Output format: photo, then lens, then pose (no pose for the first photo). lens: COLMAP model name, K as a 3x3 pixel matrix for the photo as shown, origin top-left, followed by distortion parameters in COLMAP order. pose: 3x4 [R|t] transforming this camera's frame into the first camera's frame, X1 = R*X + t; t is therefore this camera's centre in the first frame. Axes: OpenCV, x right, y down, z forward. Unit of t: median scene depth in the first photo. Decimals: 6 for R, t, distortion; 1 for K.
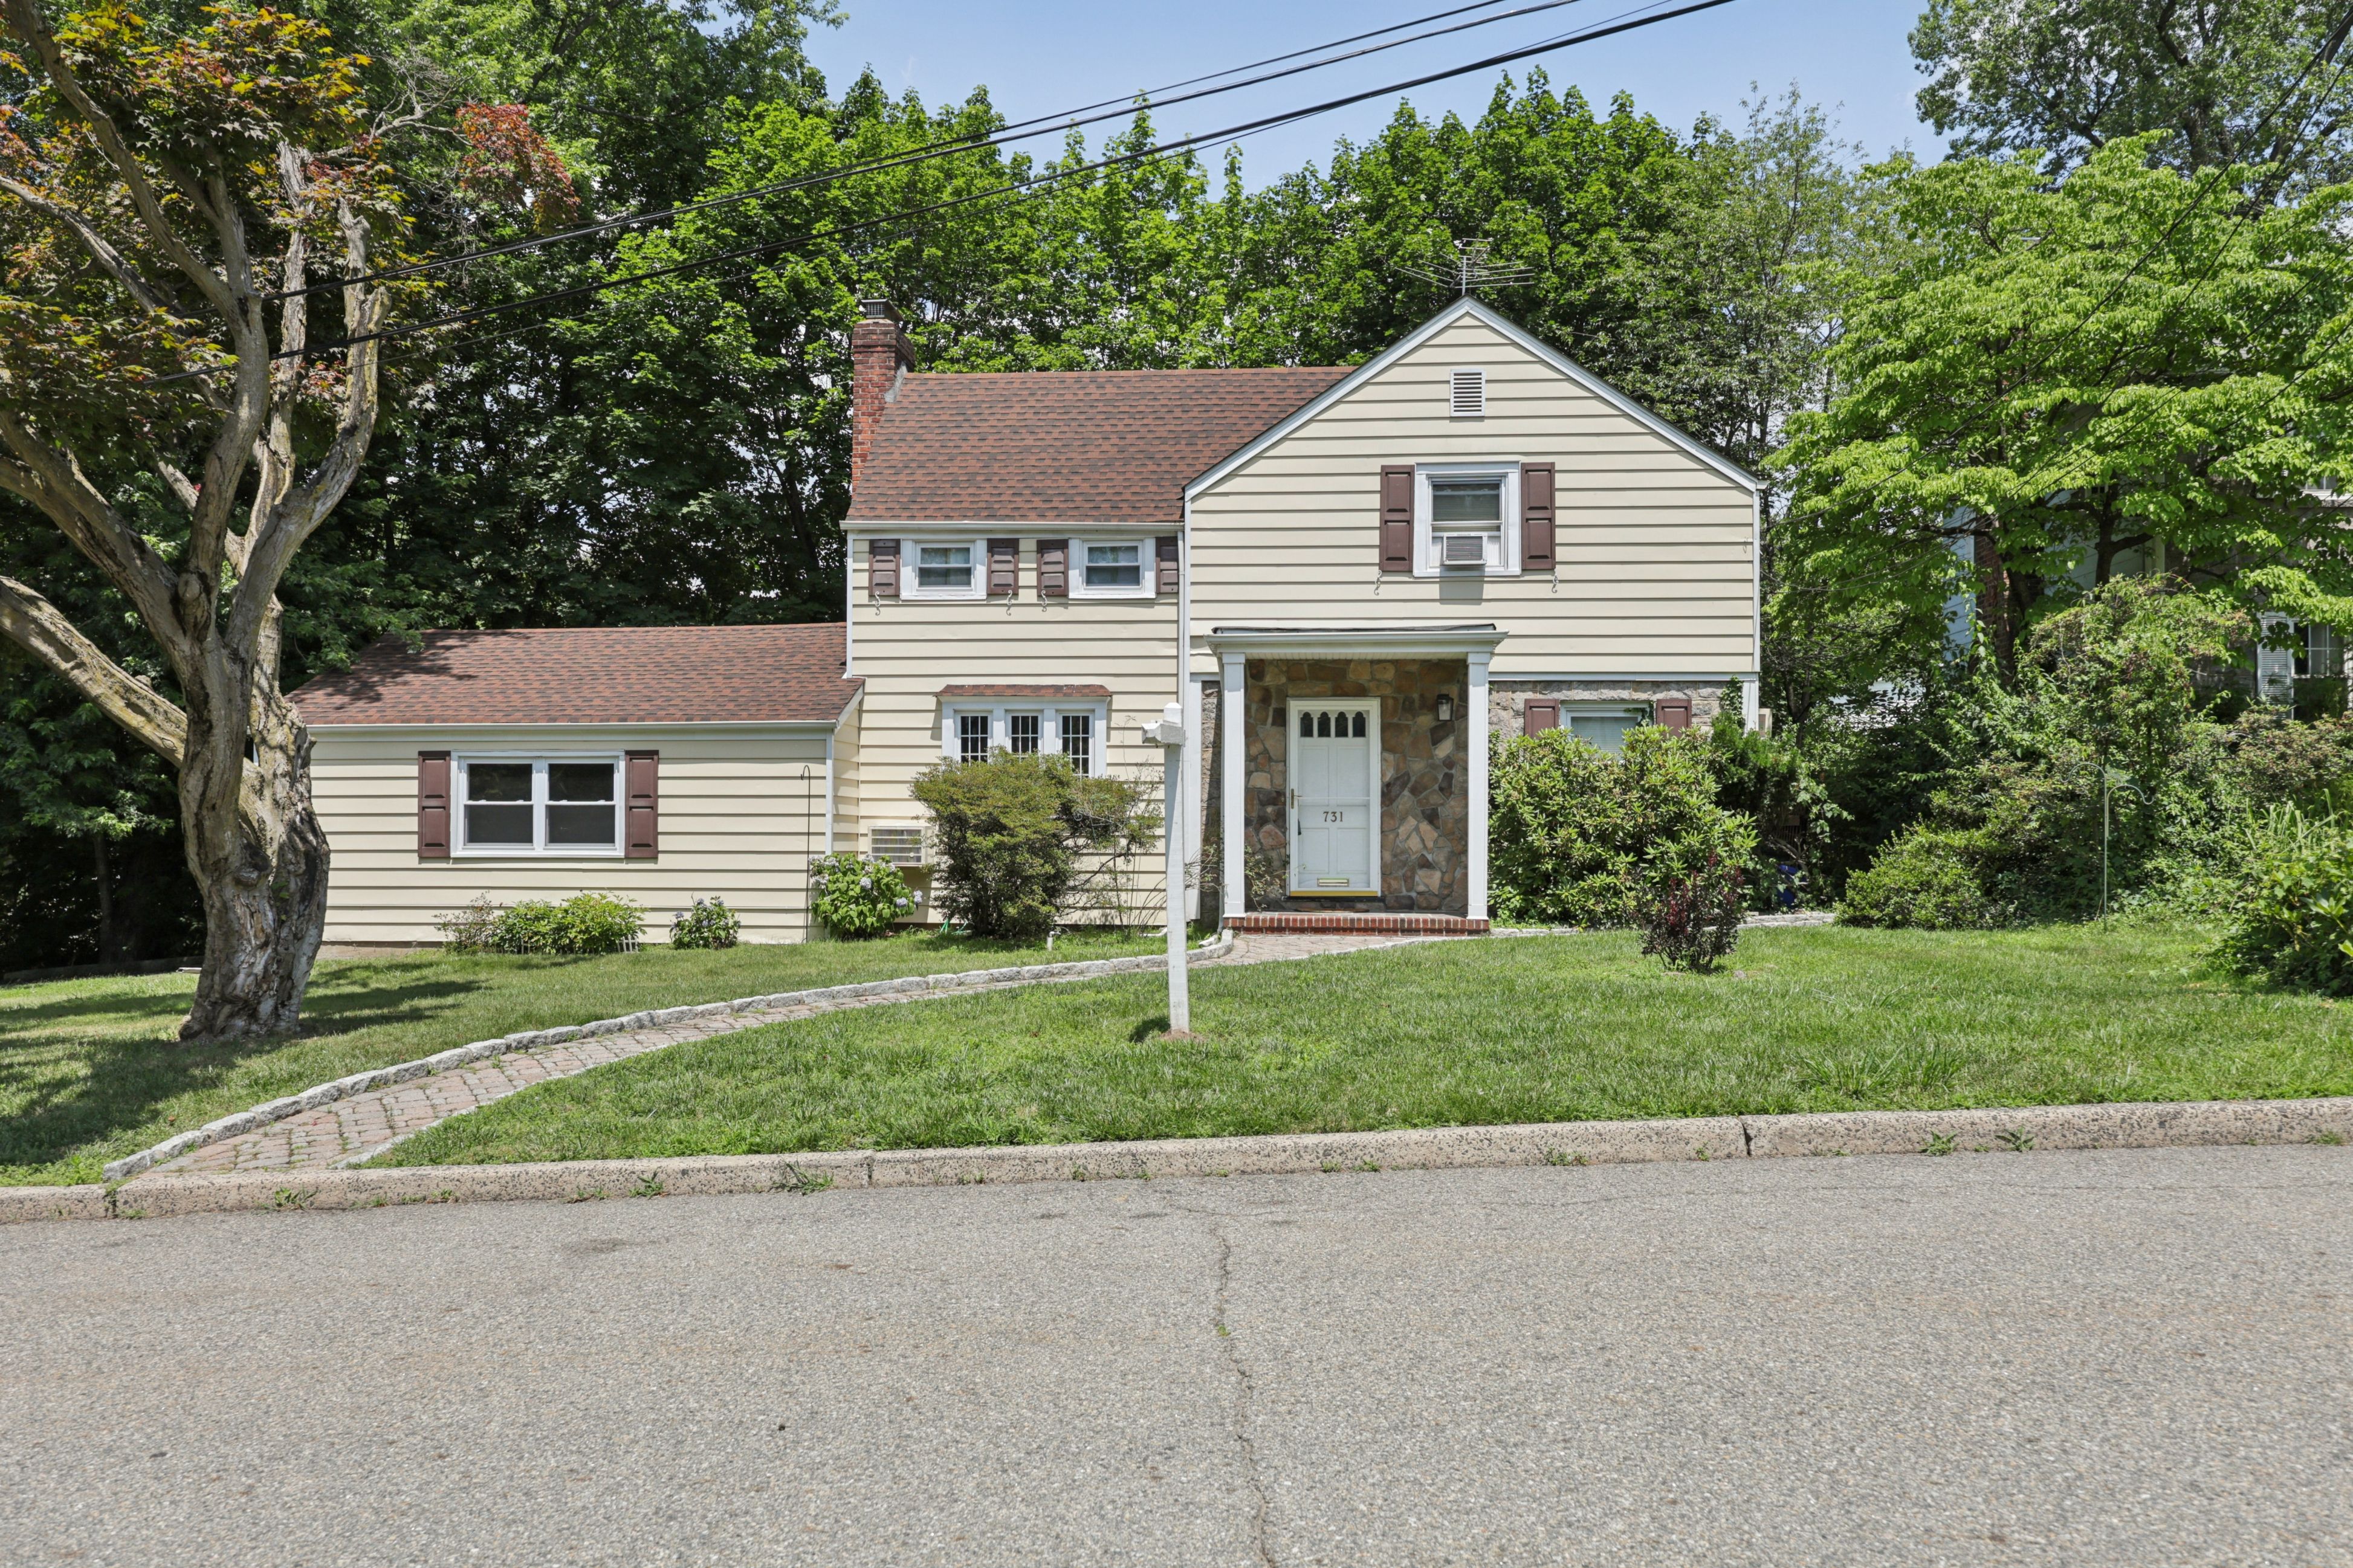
lens RADIAL K [[1740.5, 0, 1174.1], [0, 1740.5, 787.5], [0, 0, 1]] dist [0.013305, 0.005121]
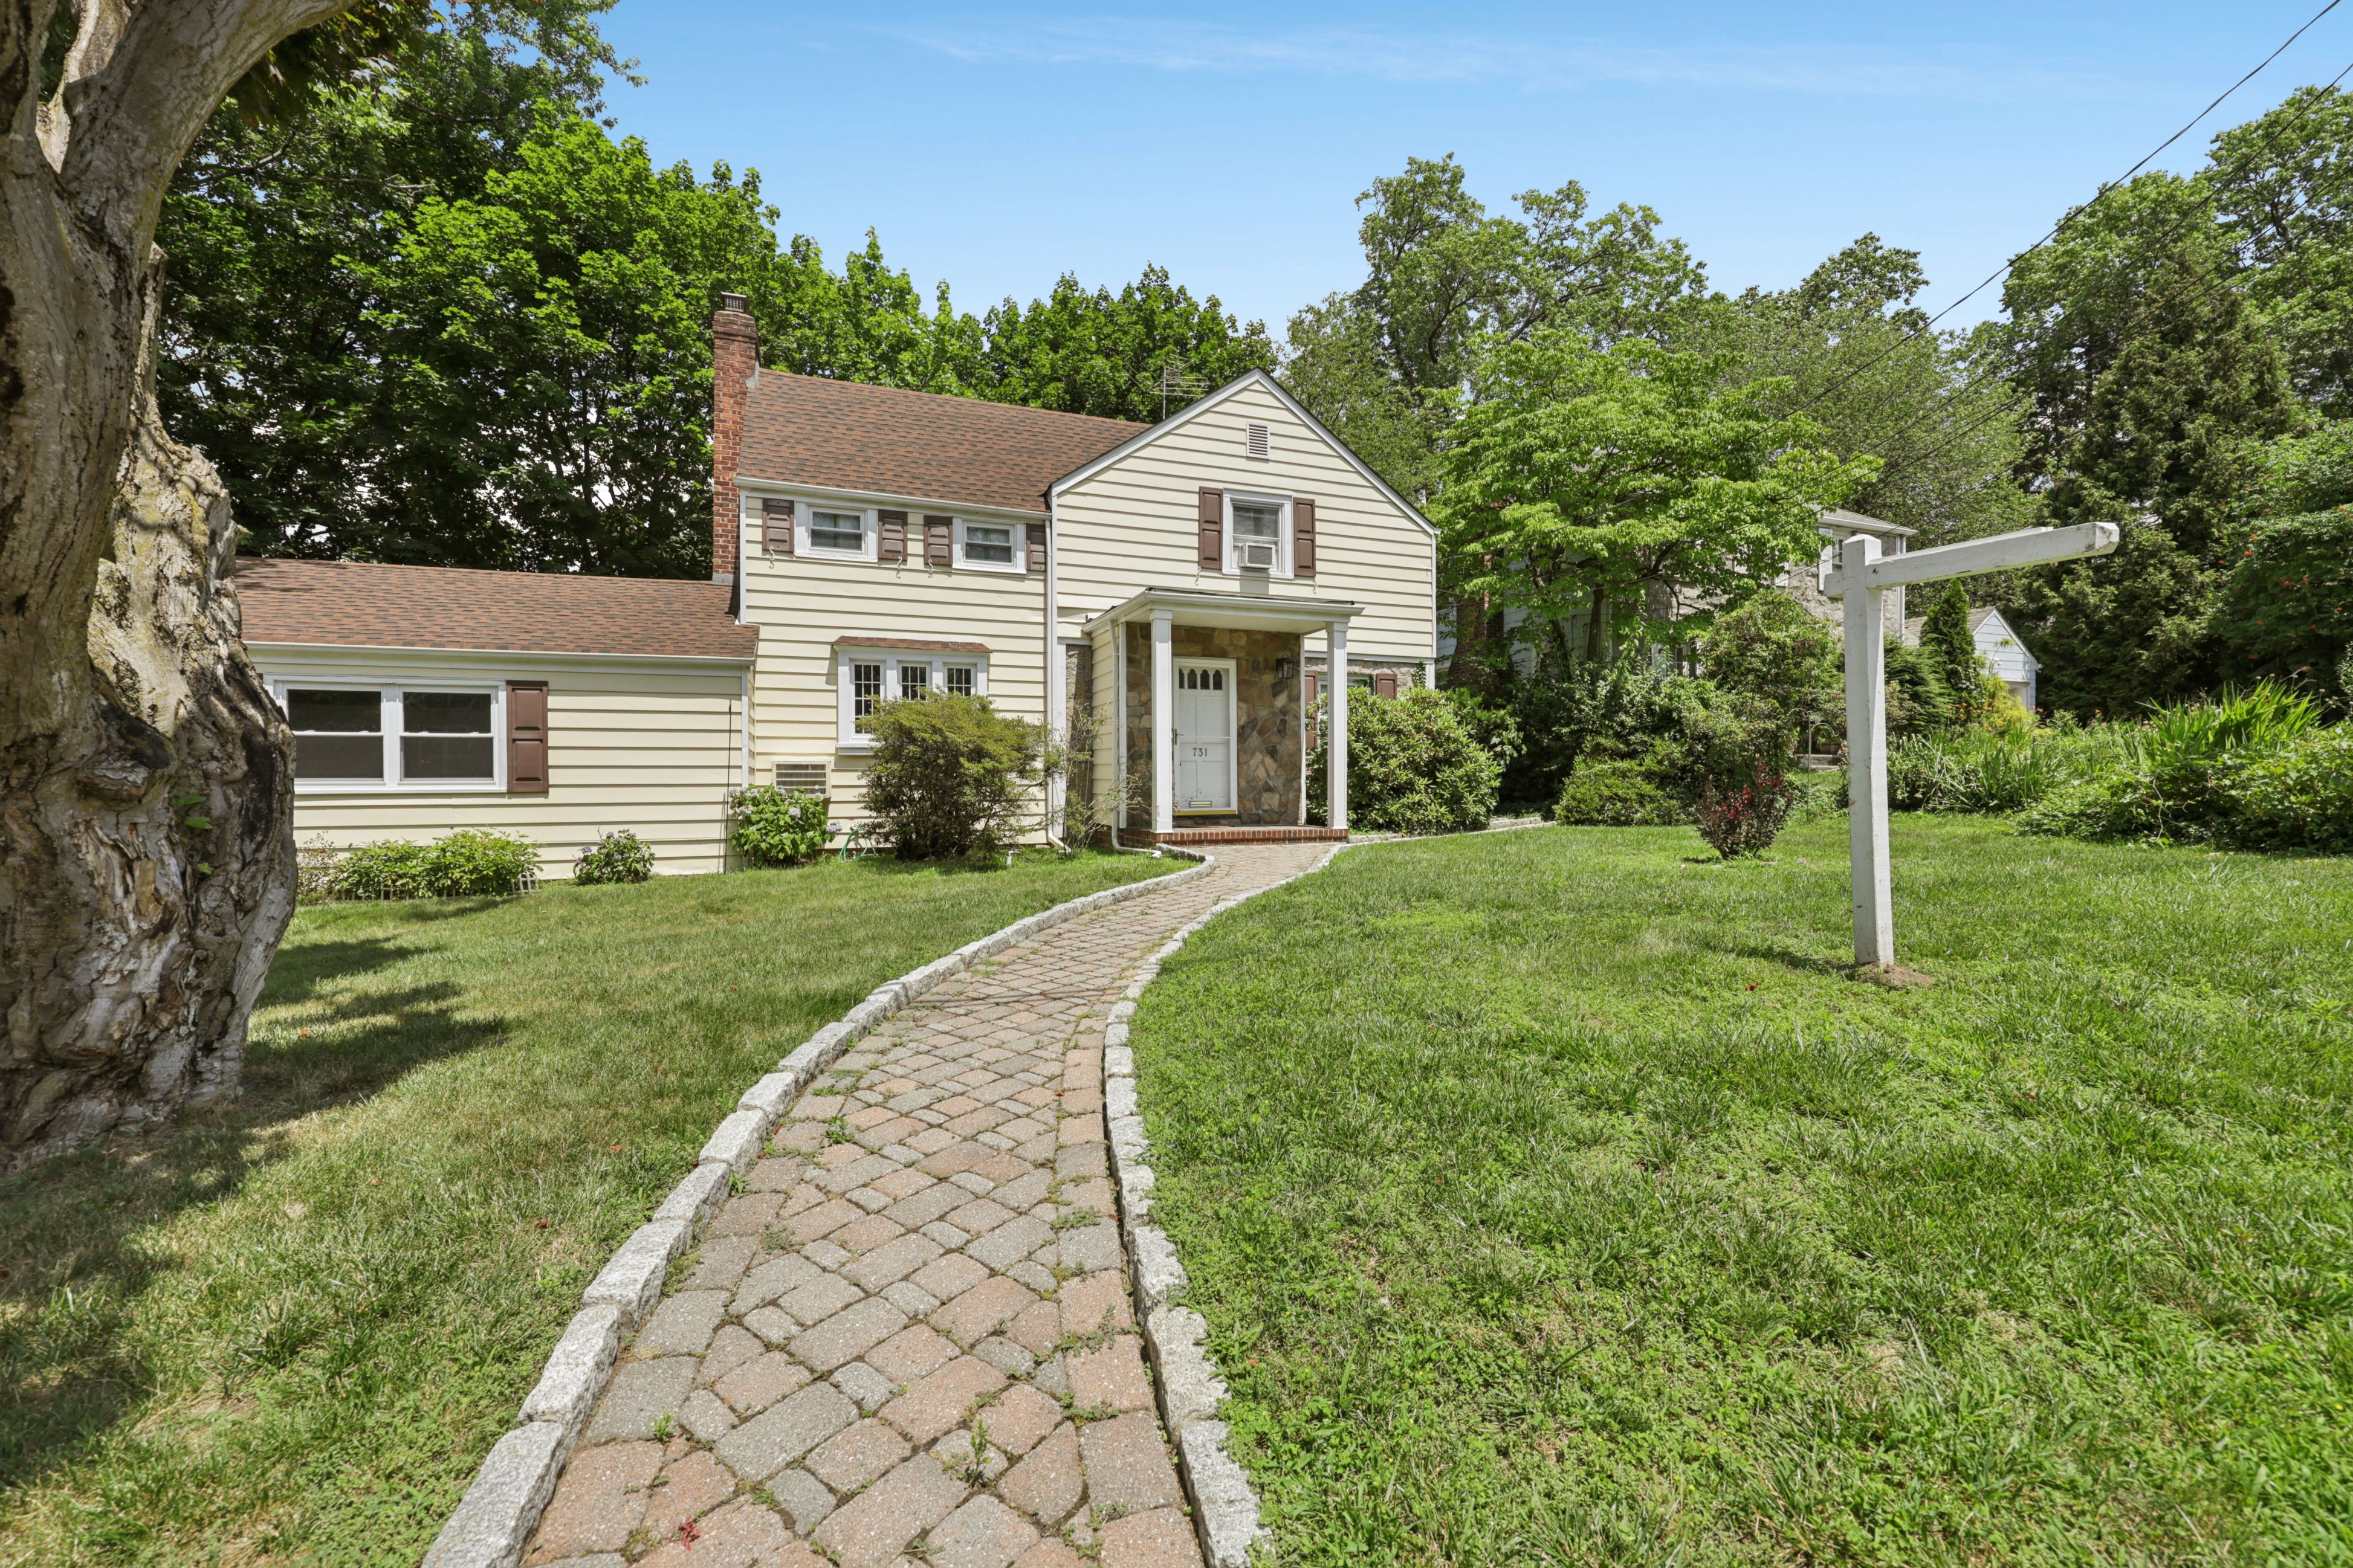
lens RADIAL K [[960.4, 0, 1182.1], [0, 960.4, 779.6], [0, 0, 1]] dist [0.002252, 0.001593]
pose [[0.895699, -0.005326, 0.444630, -0.217812], [-0.000588, 0.999913, 0.013162, 0.026154], [-0.444661, -0.012050, 0.895618, 0.362230]]
